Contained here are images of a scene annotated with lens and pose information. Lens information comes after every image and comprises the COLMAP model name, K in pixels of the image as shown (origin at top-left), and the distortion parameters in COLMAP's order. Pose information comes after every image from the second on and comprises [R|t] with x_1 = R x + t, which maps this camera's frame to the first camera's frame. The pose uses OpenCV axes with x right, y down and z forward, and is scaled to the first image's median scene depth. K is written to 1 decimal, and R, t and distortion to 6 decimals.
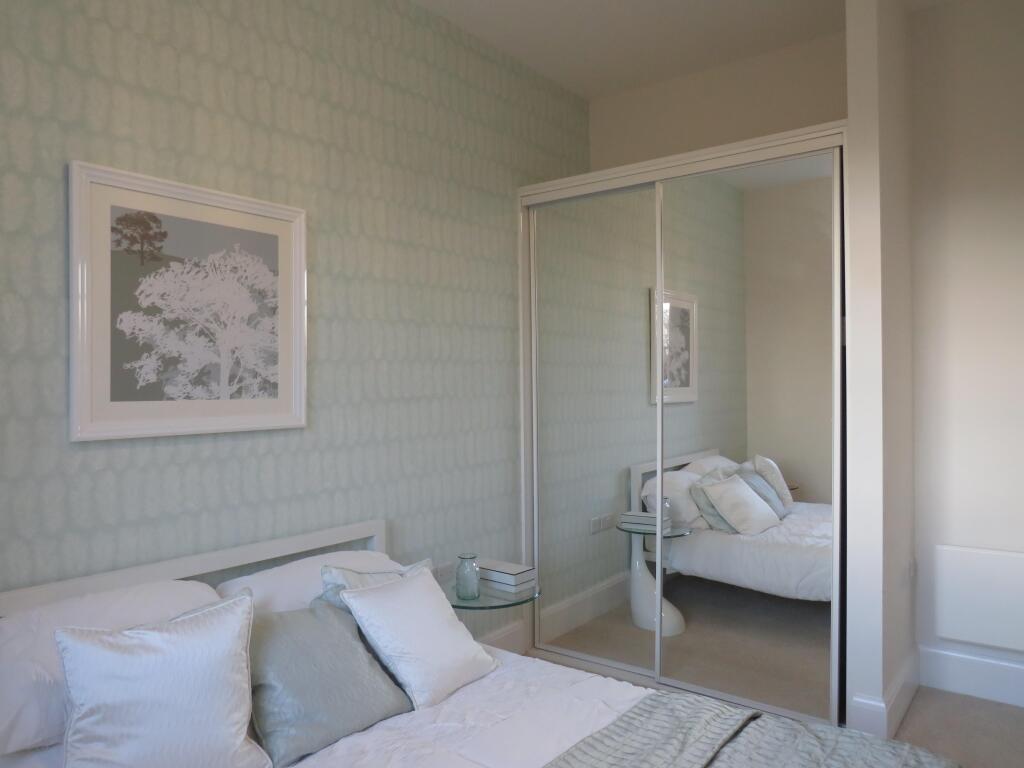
lens RADIAL K [[742.5, 0, 511.3], [0, 742.5, 387.0], [0, 0, 1]] dist [-0.013951, -0.000935]
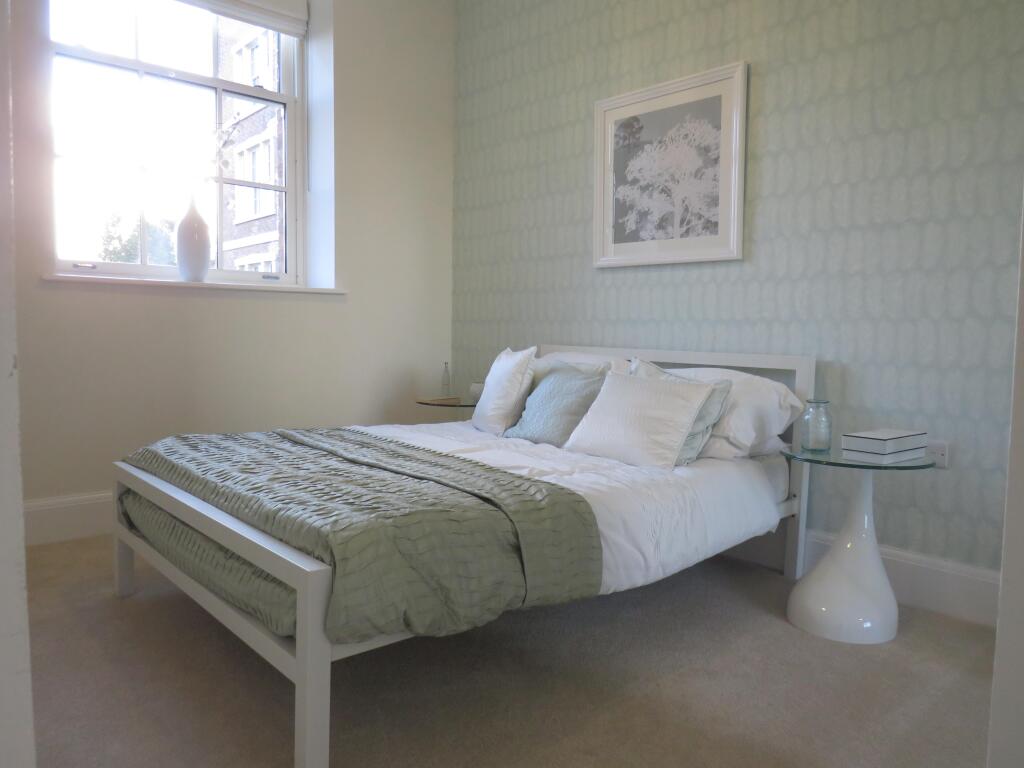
lens RADIAL K [[742.5, 0, 510.6], [0, 742.5, 378.9], [0, 0, 1]] dist [-0.013951, -0.000935]
pose [[-0.192812, 0.083747, -0.977655, 0.981058], [-0.012198, 0.996070, 0.087730, 0.152823], [0.981160, 0.028841, -0.191032, 0.956862]]
